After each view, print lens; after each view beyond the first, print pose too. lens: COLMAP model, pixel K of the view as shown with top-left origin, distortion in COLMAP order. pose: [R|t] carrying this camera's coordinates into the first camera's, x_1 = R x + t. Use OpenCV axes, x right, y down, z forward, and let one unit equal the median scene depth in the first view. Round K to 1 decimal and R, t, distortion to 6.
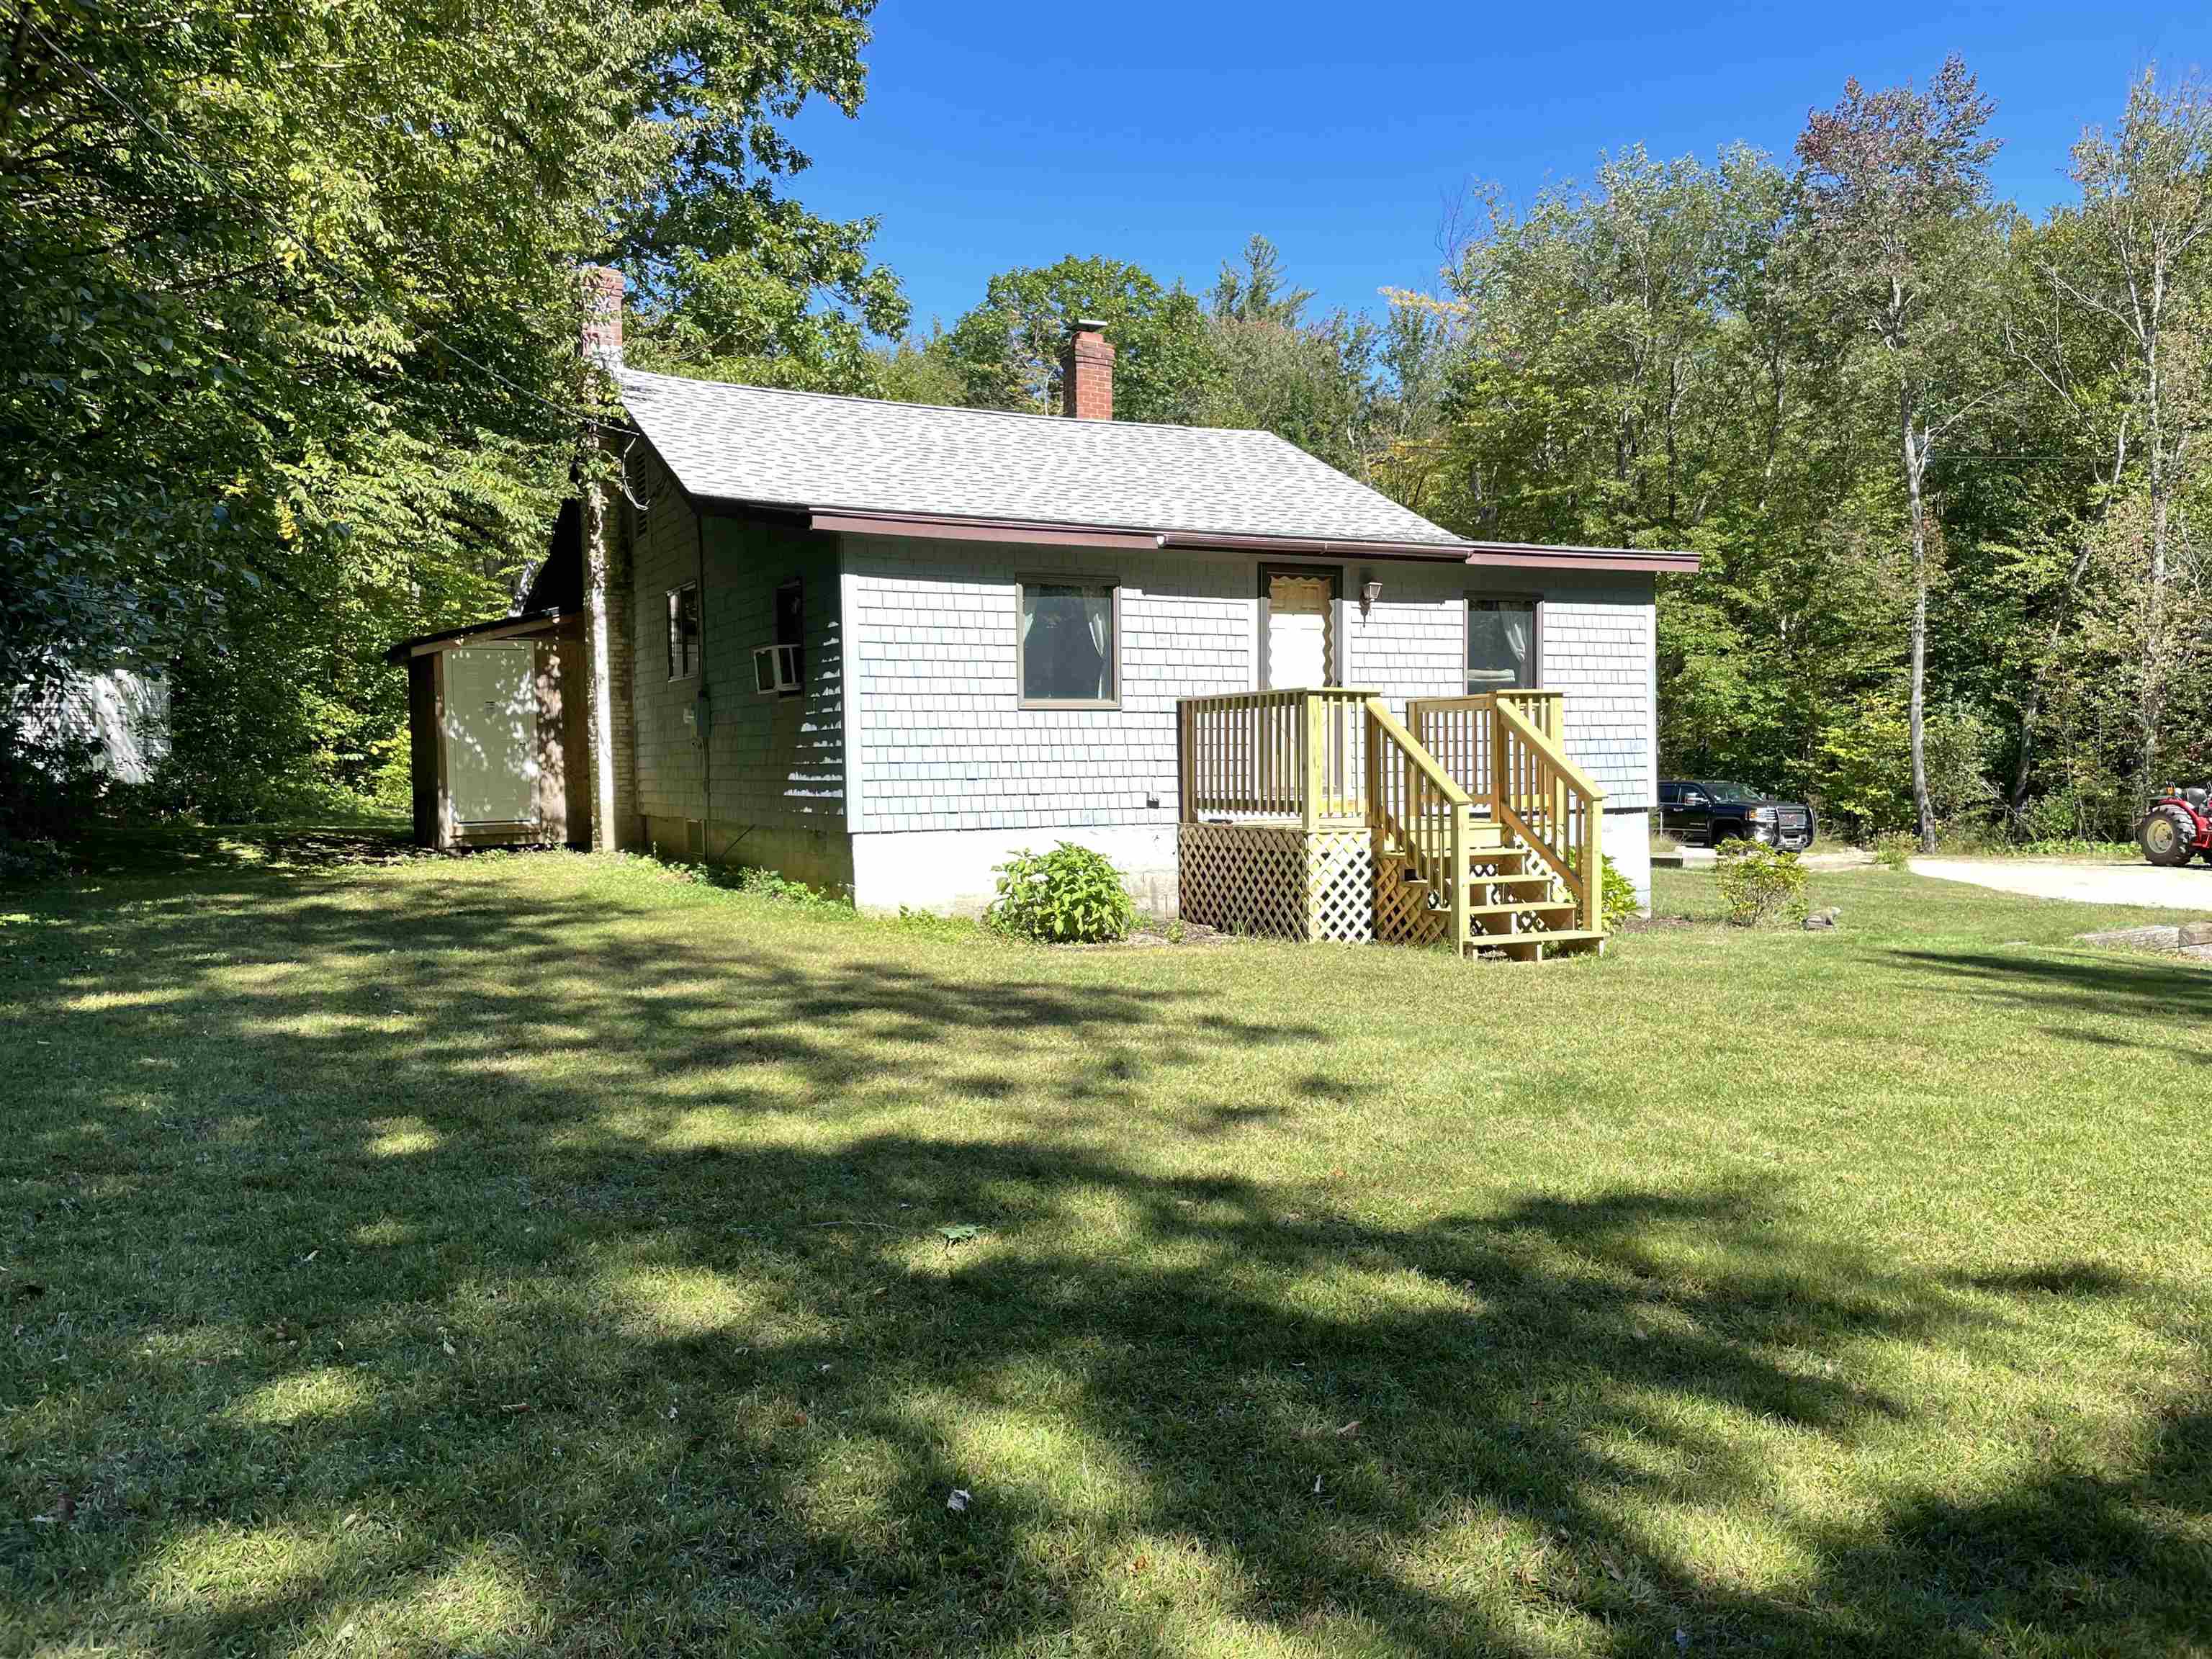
lens RADIAL K [[1521.3, 0, 1106.0], [0, 1521.3, 829.5], [0, 0, 1]] dist [0.100575, -0.109306]
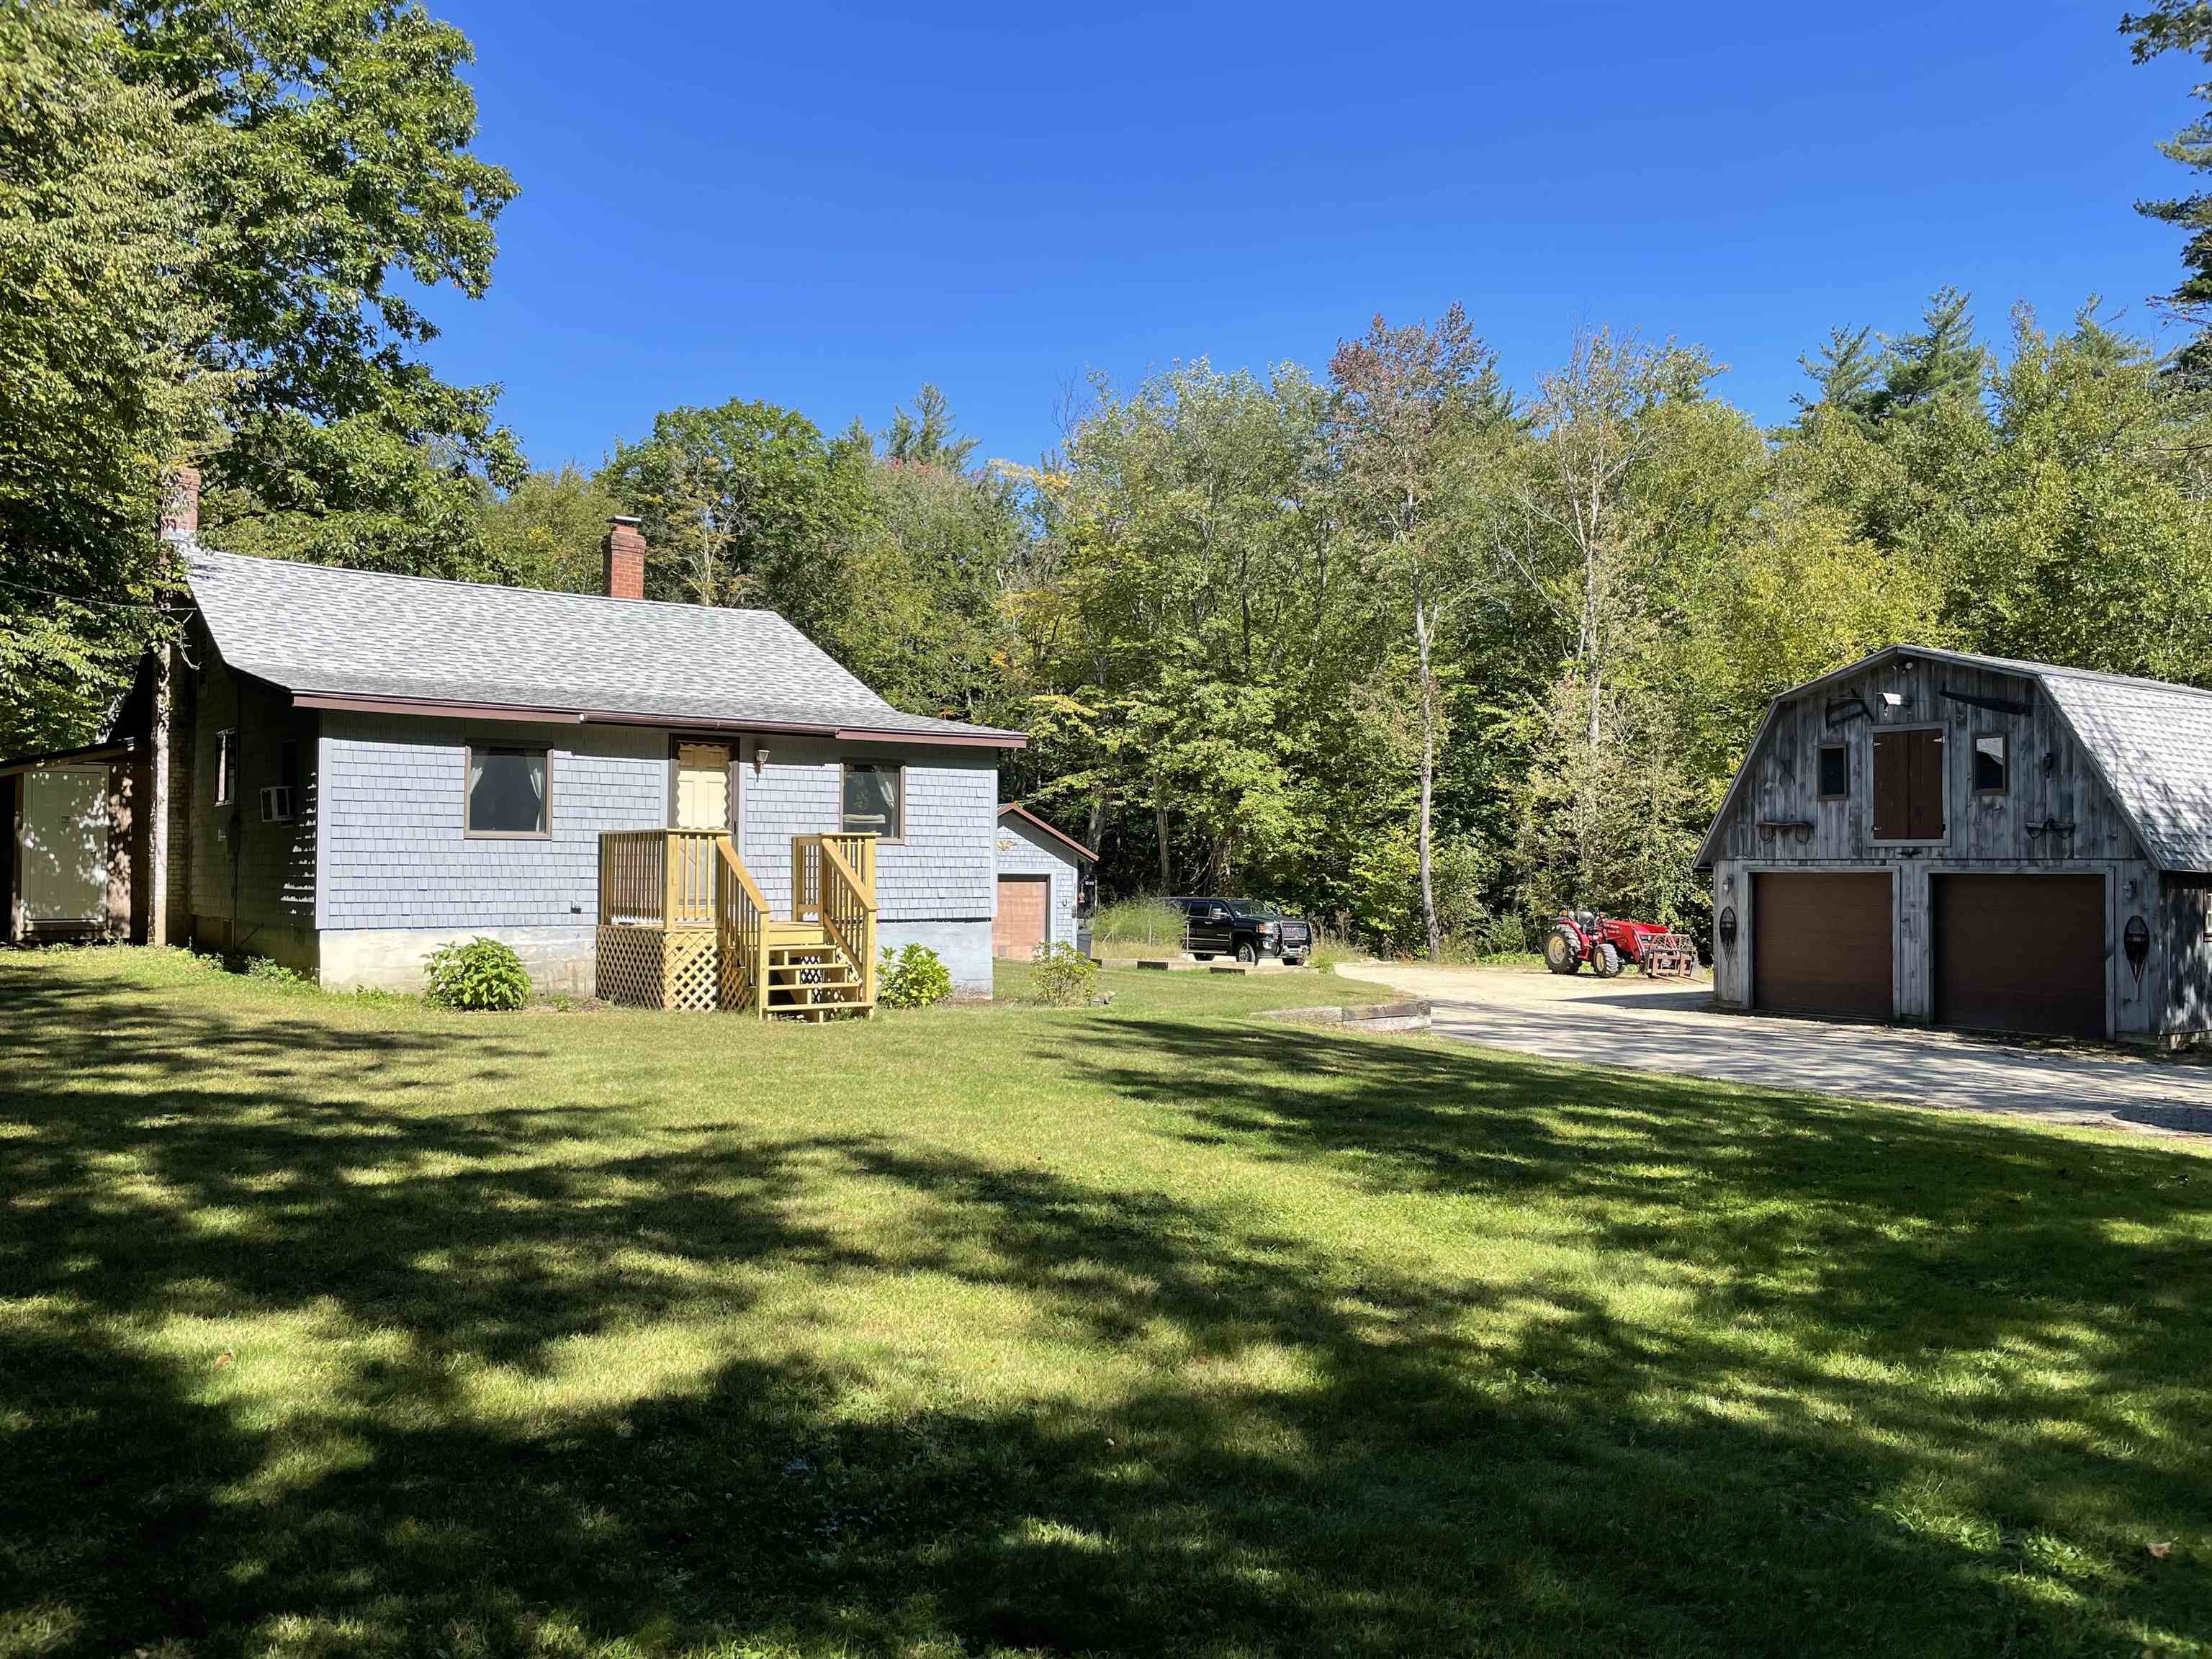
lens RADIAL K [[1591.6, 0, 1106.0], [0, 1591.6, 829.5], [0, 0, 1]] dist [0.084627, -0.087057]
pose [[0.988596, 0.021805, 0.149004, 0.236071], [-0.011351, 0.997436, -0.070656, 0.005725], [-0.150162, 0.068159, 0.986309, -0.395799]]
